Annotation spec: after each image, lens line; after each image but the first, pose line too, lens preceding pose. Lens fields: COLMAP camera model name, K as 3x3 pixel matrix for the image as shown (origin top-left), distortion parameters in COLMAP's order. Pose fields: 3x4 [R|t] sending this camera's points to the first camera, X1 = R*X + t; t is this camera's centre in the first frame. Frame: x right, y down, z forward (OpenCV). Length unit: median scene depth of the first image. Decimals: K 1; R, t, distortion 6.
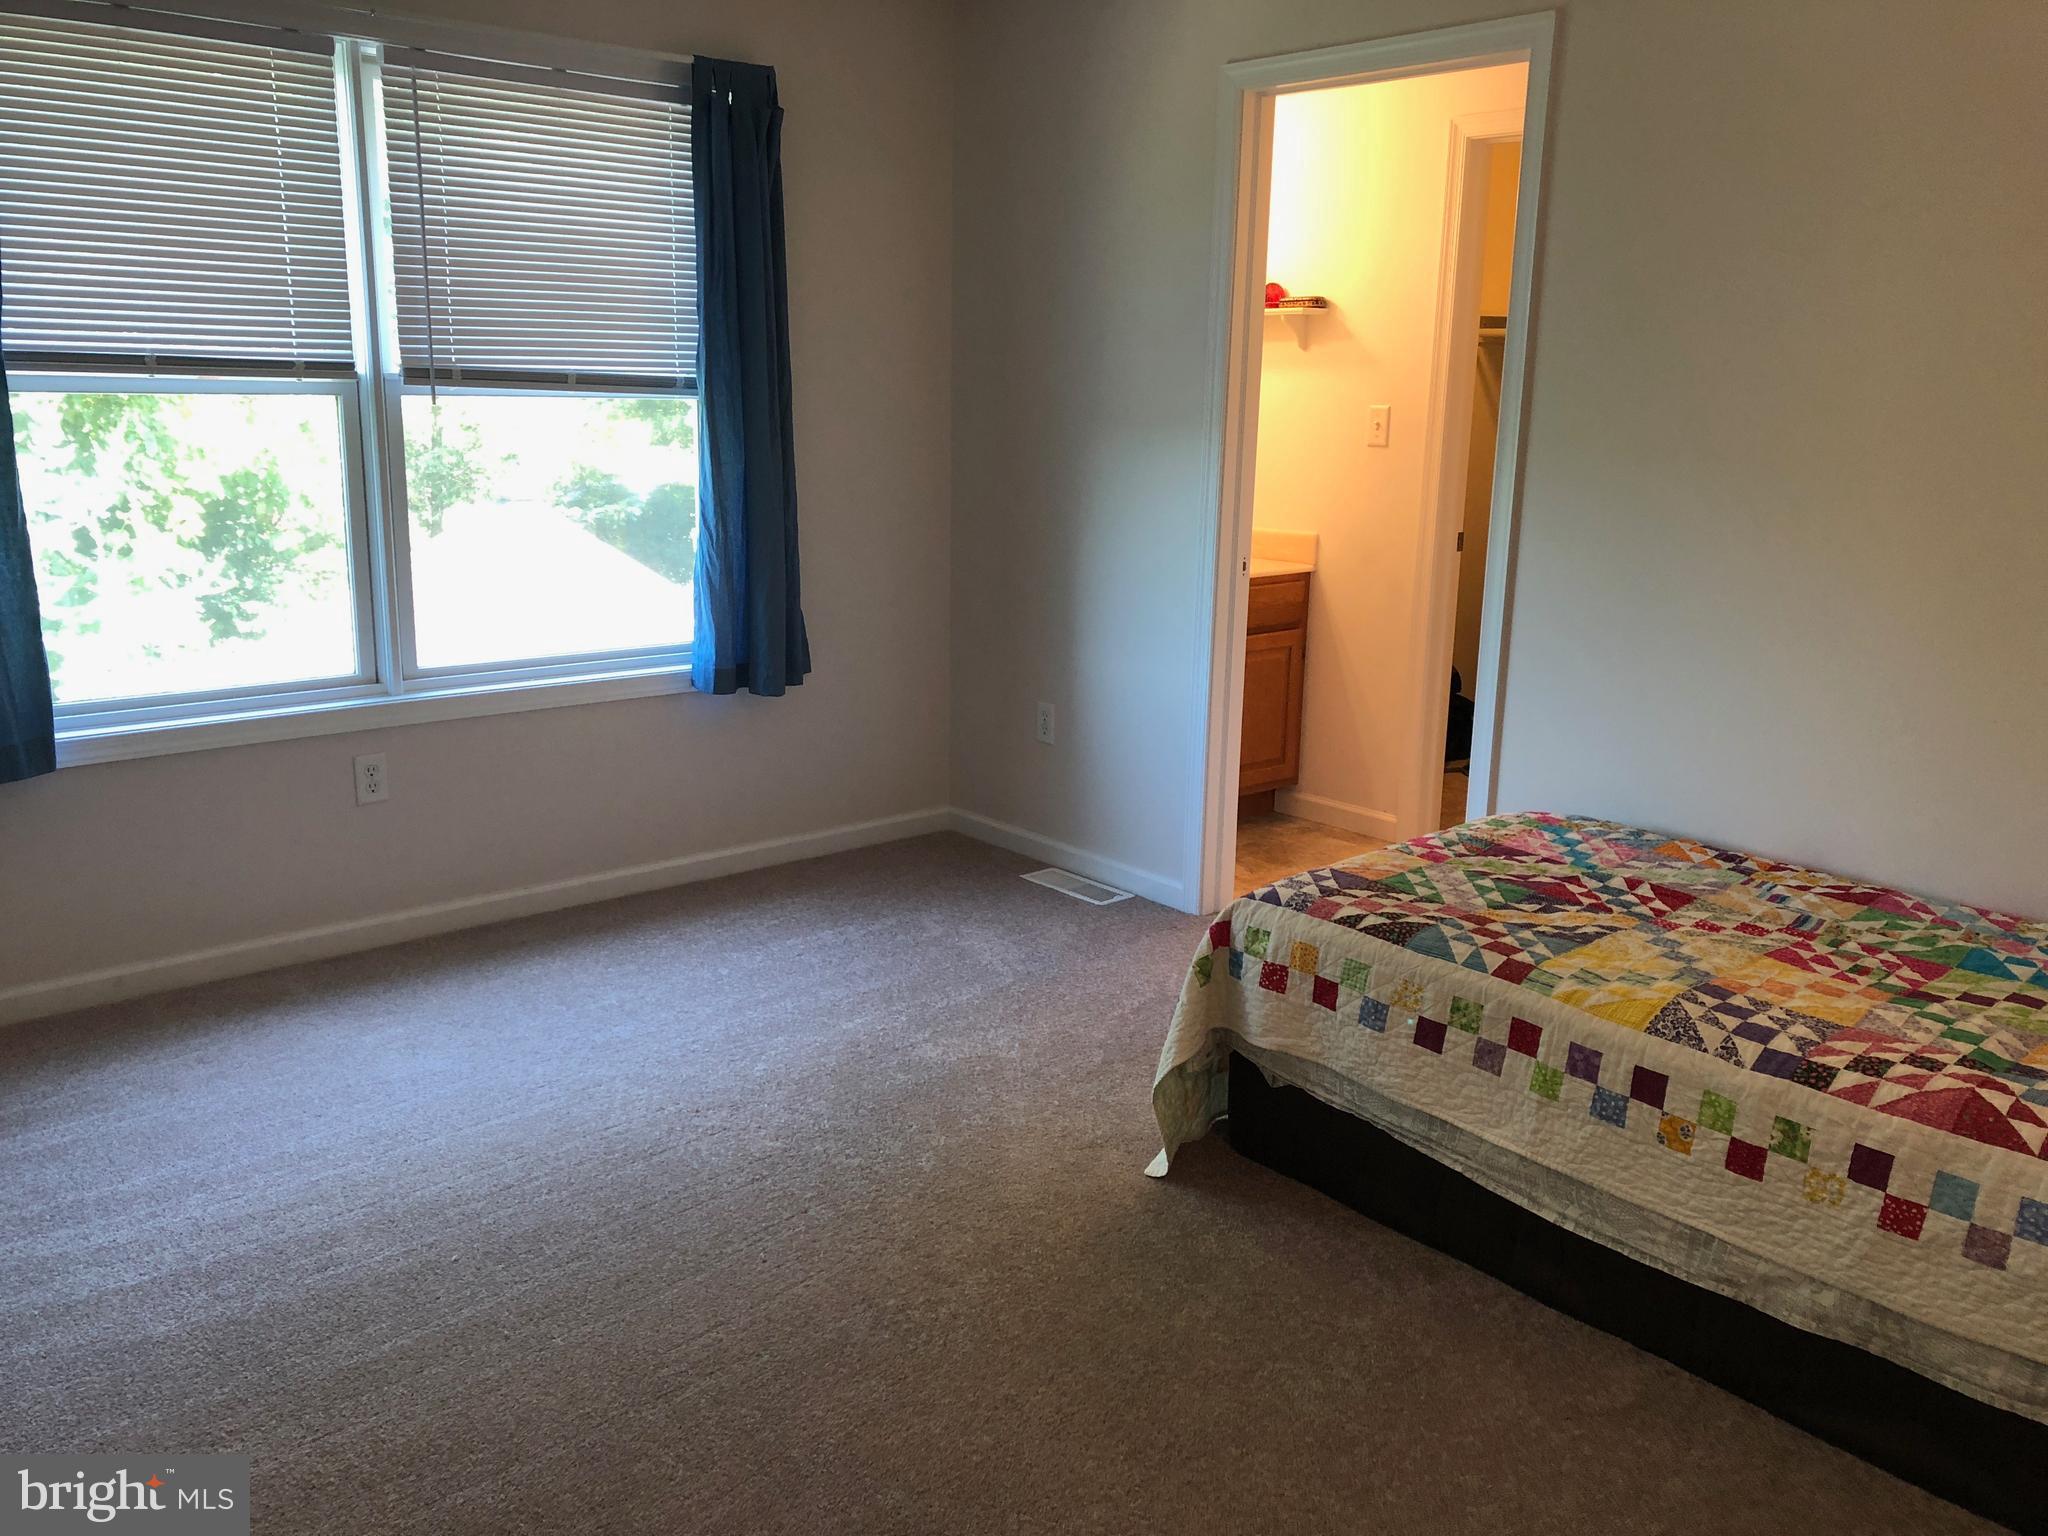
lens RADIAL K [[1699.4, 0, 1033.9], [0, 1699.4, 753.8], [0, 0, 1]] dist [0.066649, -0.001249]
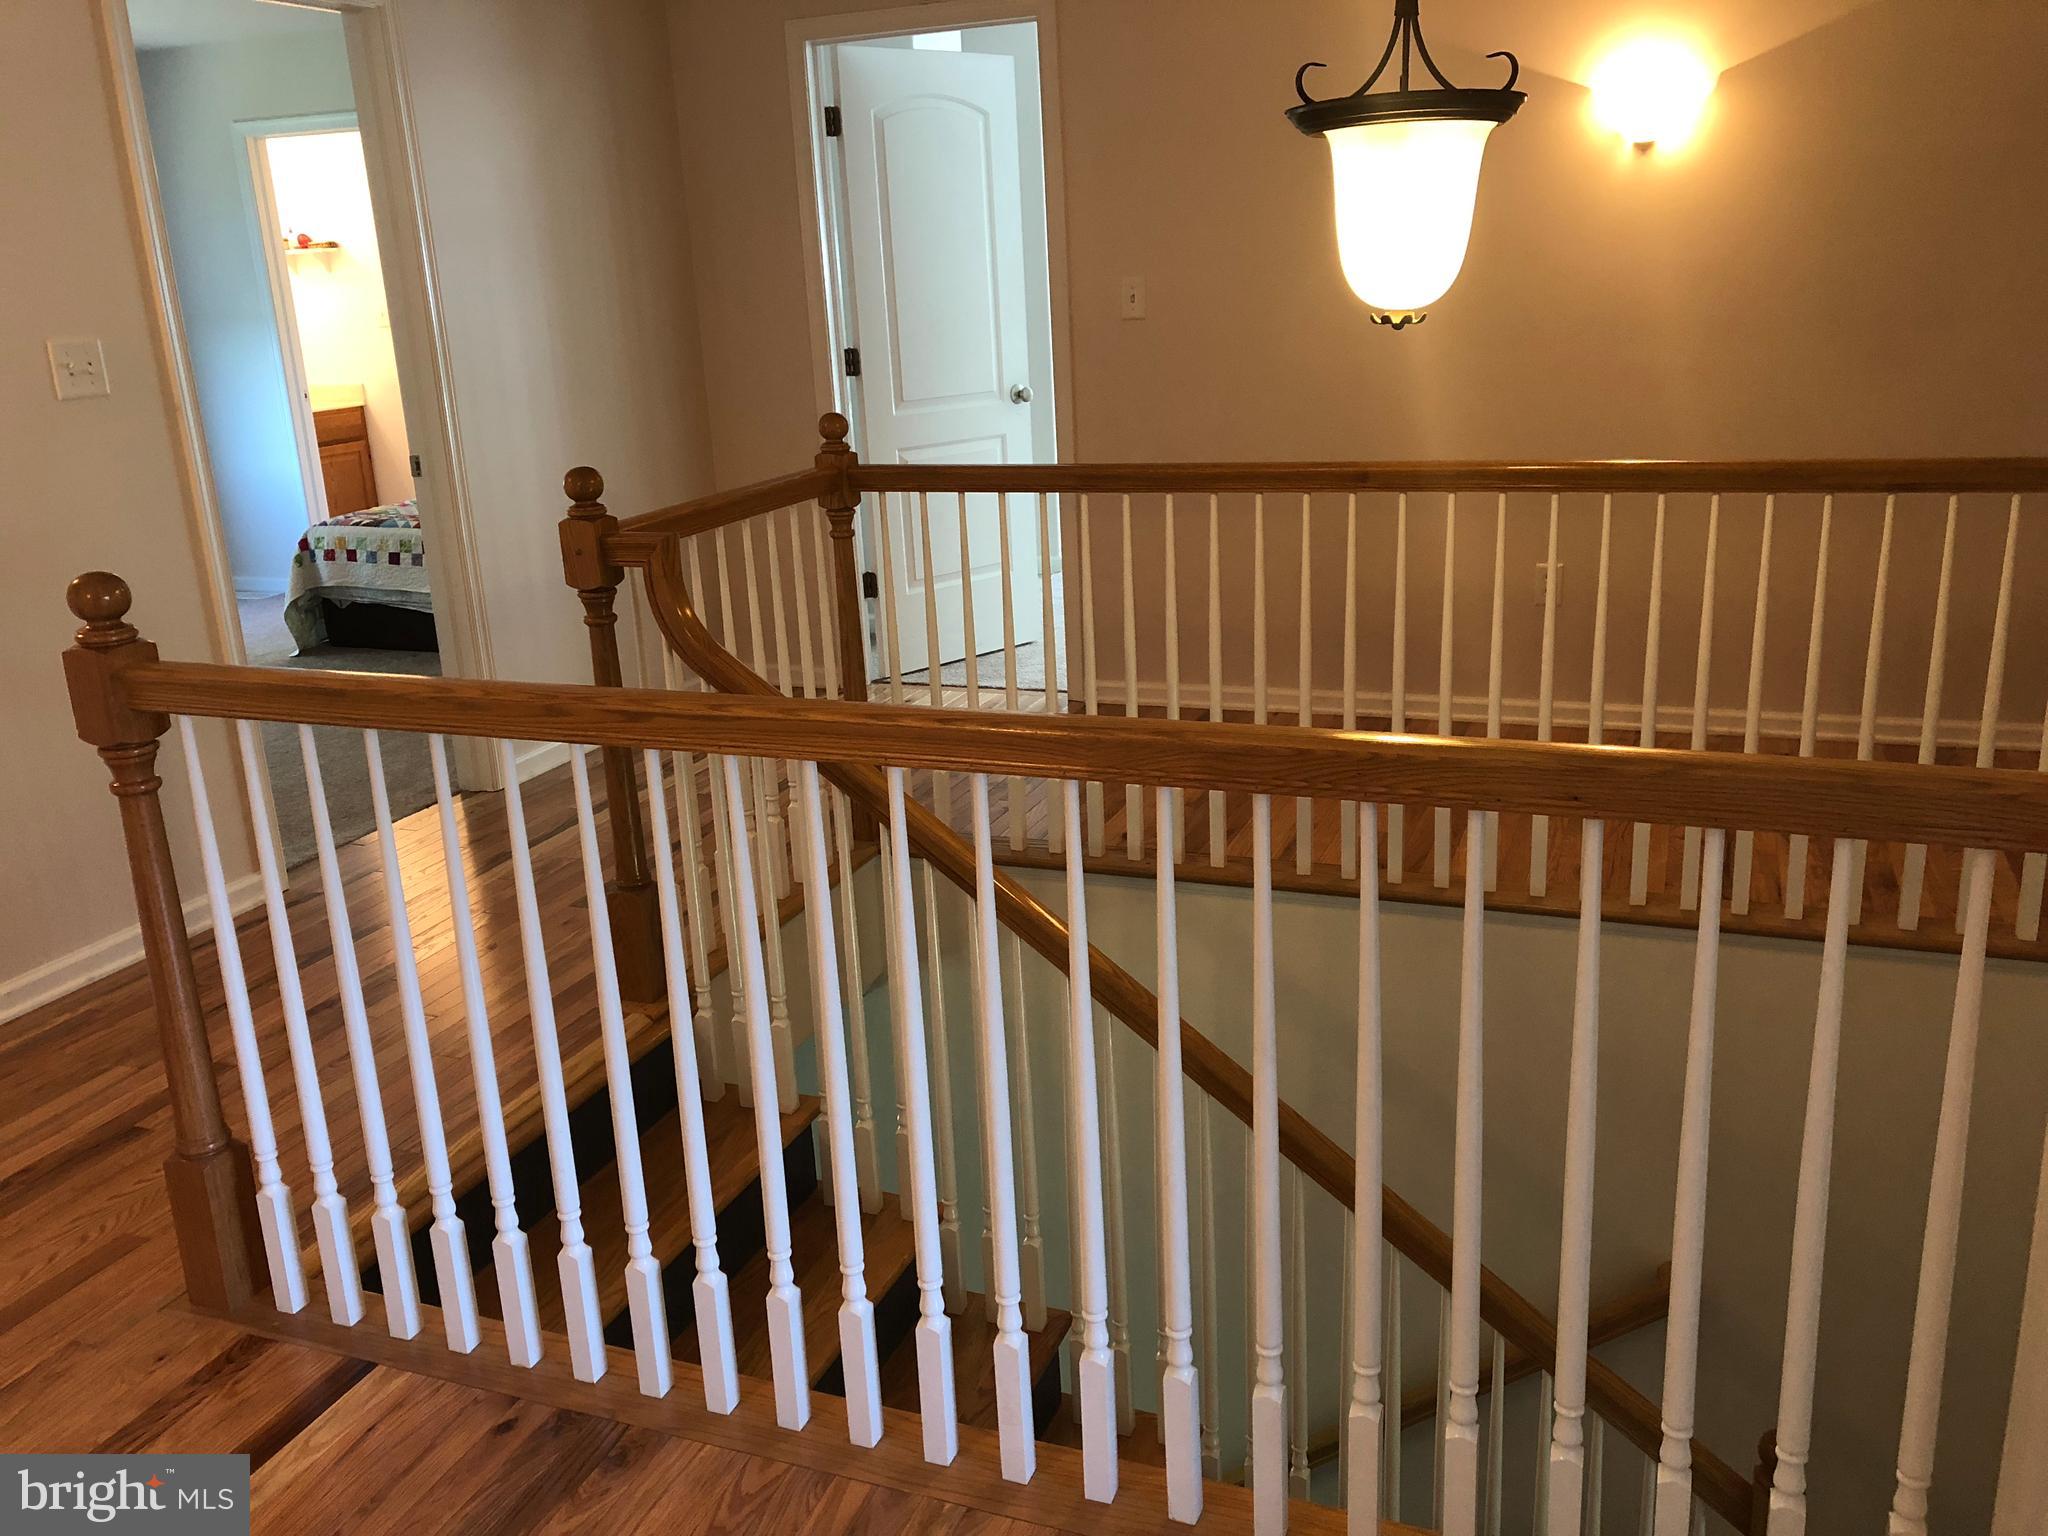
lens RADIAL K [[1699.4, 0, 1033.9], [0, 1699.4, 753.8], [0, 0, 1]] dist [0.066649, -0.001249]
pose [[0.893343, -0.182037, 0.410853, -0.013202], [0.158897, 0.983174, 0.090118, 0.327454], [-0.420345, -0.015223, 0.907237, -1.483566]]
